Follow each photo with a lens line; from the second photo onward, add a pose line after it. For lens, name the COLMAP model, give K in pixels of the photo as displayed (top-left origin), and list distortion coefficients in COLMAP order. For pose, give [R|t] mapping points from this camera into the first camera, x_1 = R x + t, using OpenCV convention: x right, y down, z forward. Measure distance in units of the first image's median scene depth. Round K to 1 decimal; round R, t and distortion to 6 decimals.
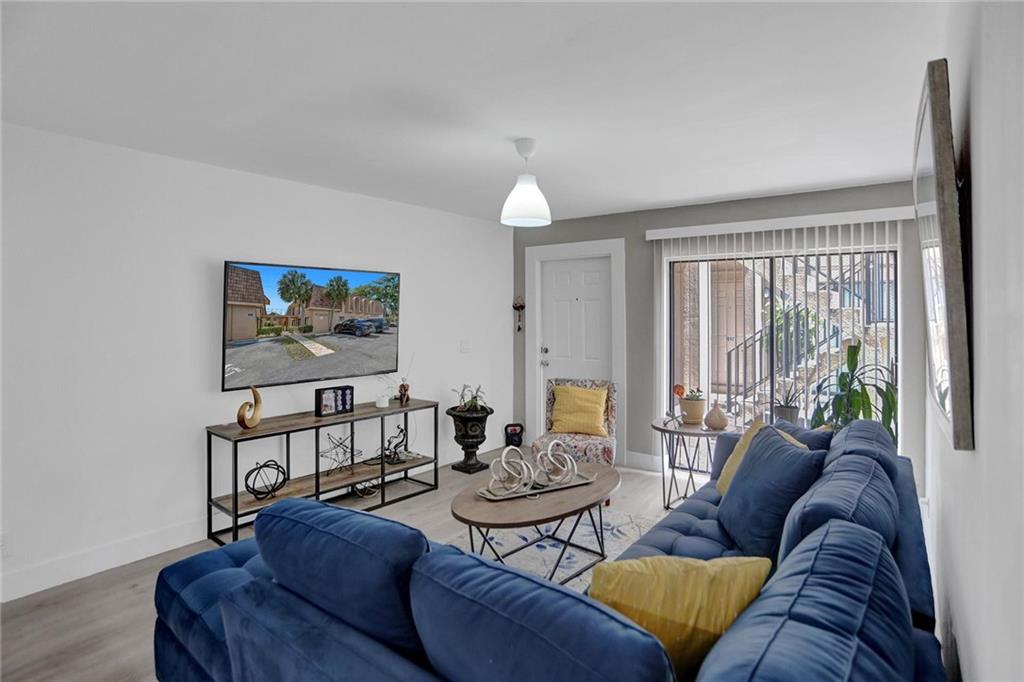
lens RADIAL K [[523.5, 0, 510.9], [0, 523.5, 313.1], [0, 0, 1]] dist [-0.060477, 0.027812]
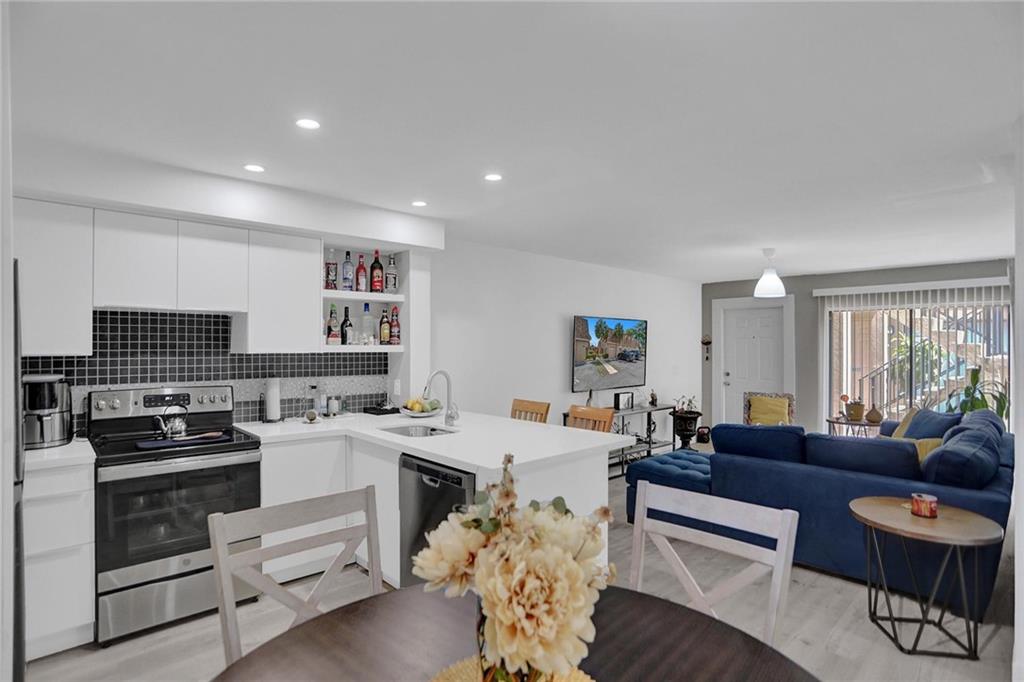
lens RADIAL K [[523.5, 0, 508.1], [0, 523.5, 344.9], [0, 0, 1]] dist [-0.060477, 0.027812]
pose [[0.988143, 0.002135, -0.153522, -0.419605], [-0.002738, 0.999989, -0.003714, 0.002013], [0.153513, 0.004091, 0.988138, -0.624098]]
